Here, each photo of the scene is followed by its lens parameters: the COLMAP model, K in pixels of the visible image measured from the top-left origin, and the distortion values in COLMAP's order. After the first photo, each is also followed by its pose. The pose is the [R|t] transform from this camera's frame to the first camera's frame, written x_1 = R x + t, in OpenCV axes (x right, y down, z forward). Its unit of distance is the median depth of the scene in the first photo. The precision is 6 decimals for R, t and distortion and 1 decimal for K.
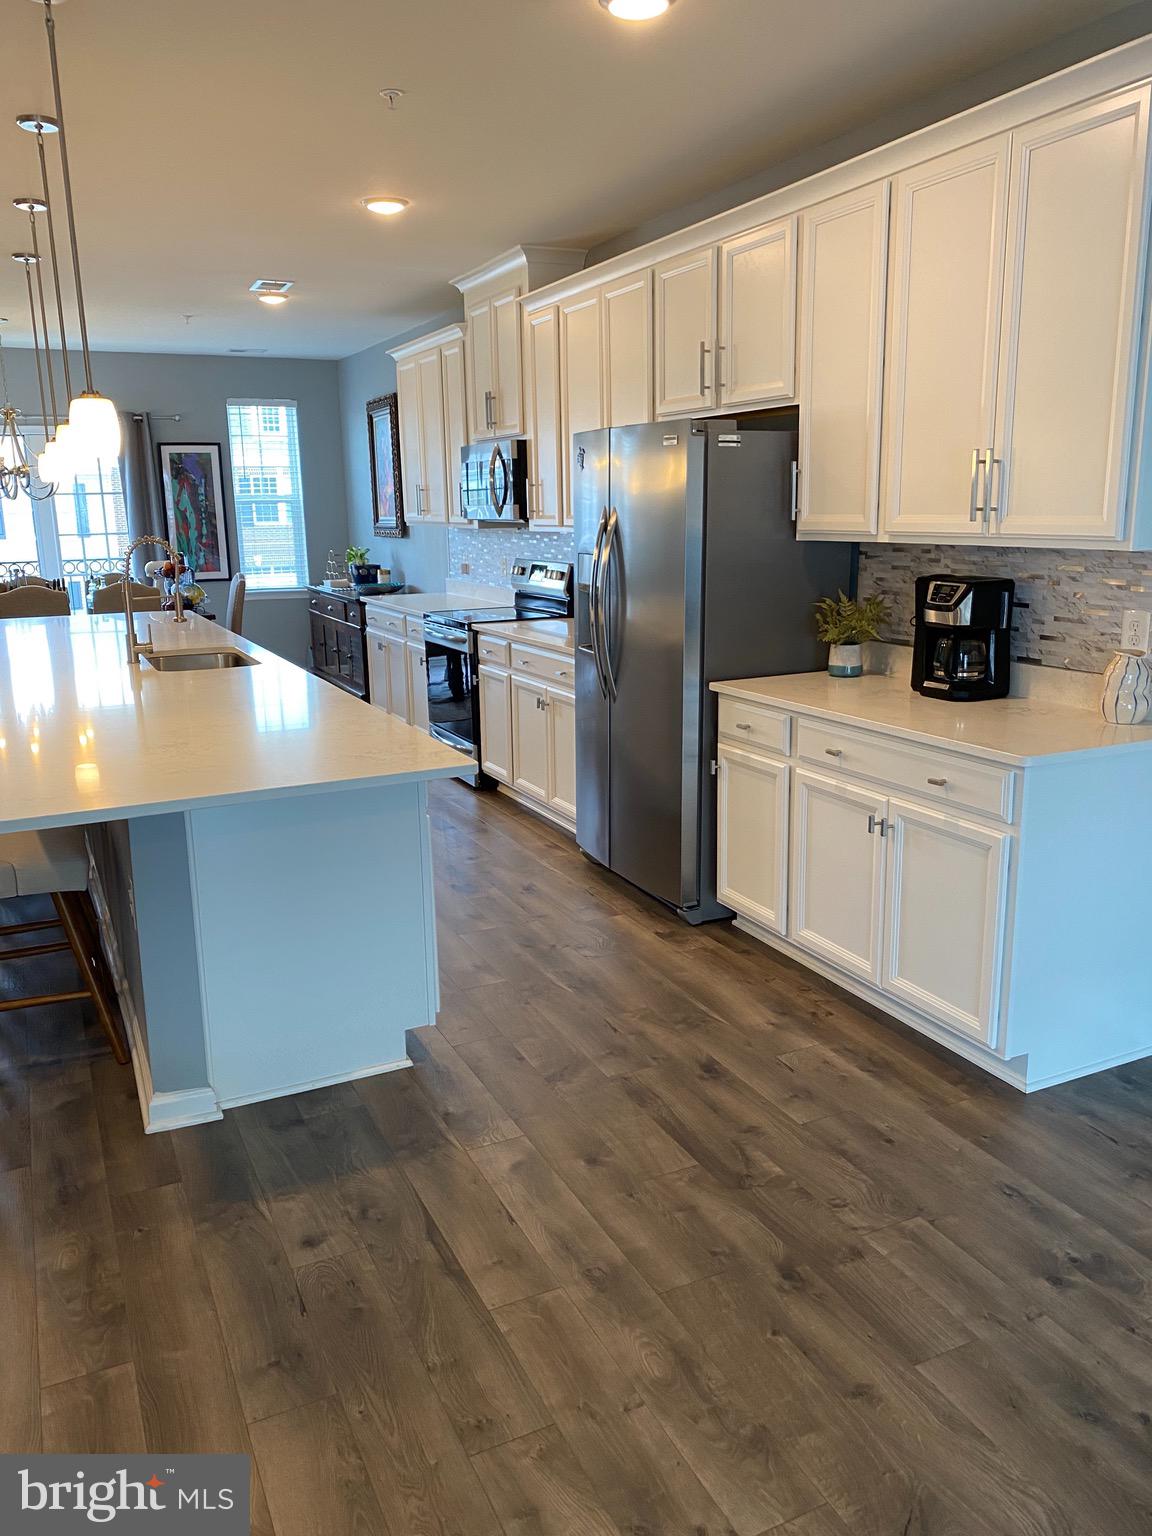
lens RADIAL K [[1181.9, 0, 576.0], [0, 1181.9, 768.0], [0, 0, 1]] dist [0.051098, -0.008012]
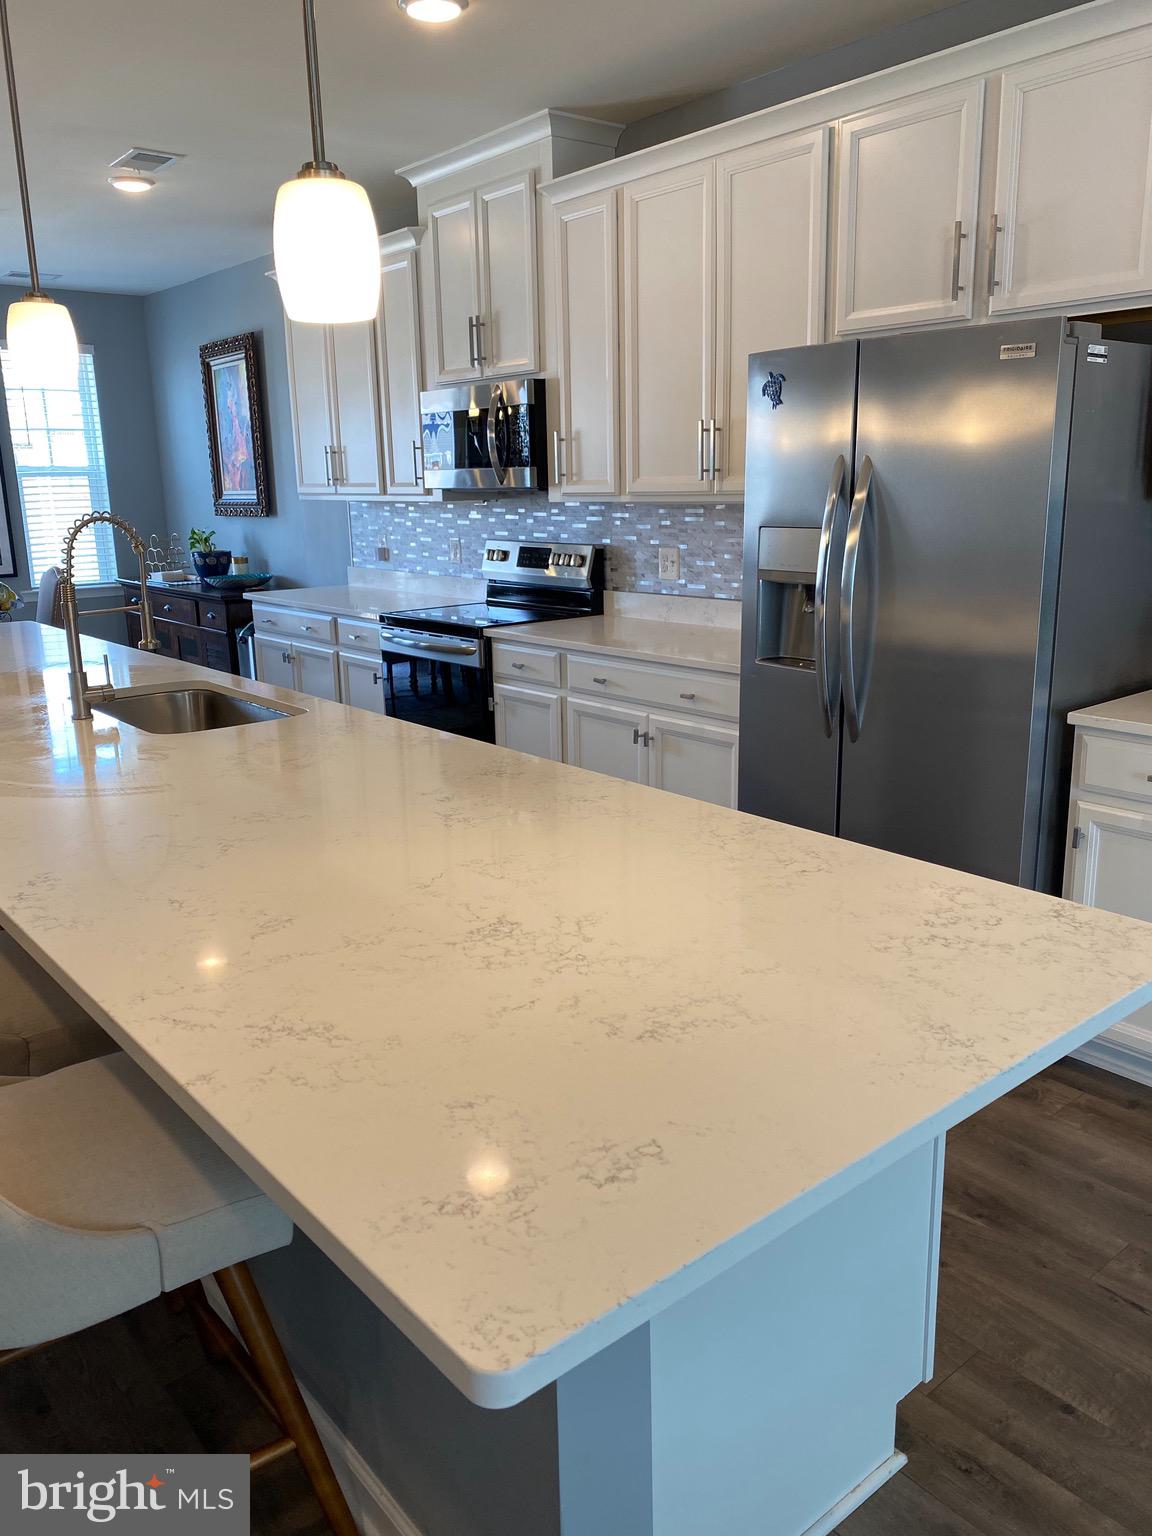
lens RADIAL K [[1167.2, 0, 571.4], [0, 1167.2, 758.4], [0, 0, 1]] dist [0.054897, -0.112699]
pose [[0.968973, -0.059940, 0.239790, -0.208508], [0.057812, 0.998201, 0.015905, -0.047745], [-0.240312, -0.001549, 0.970694, 0.270202]]
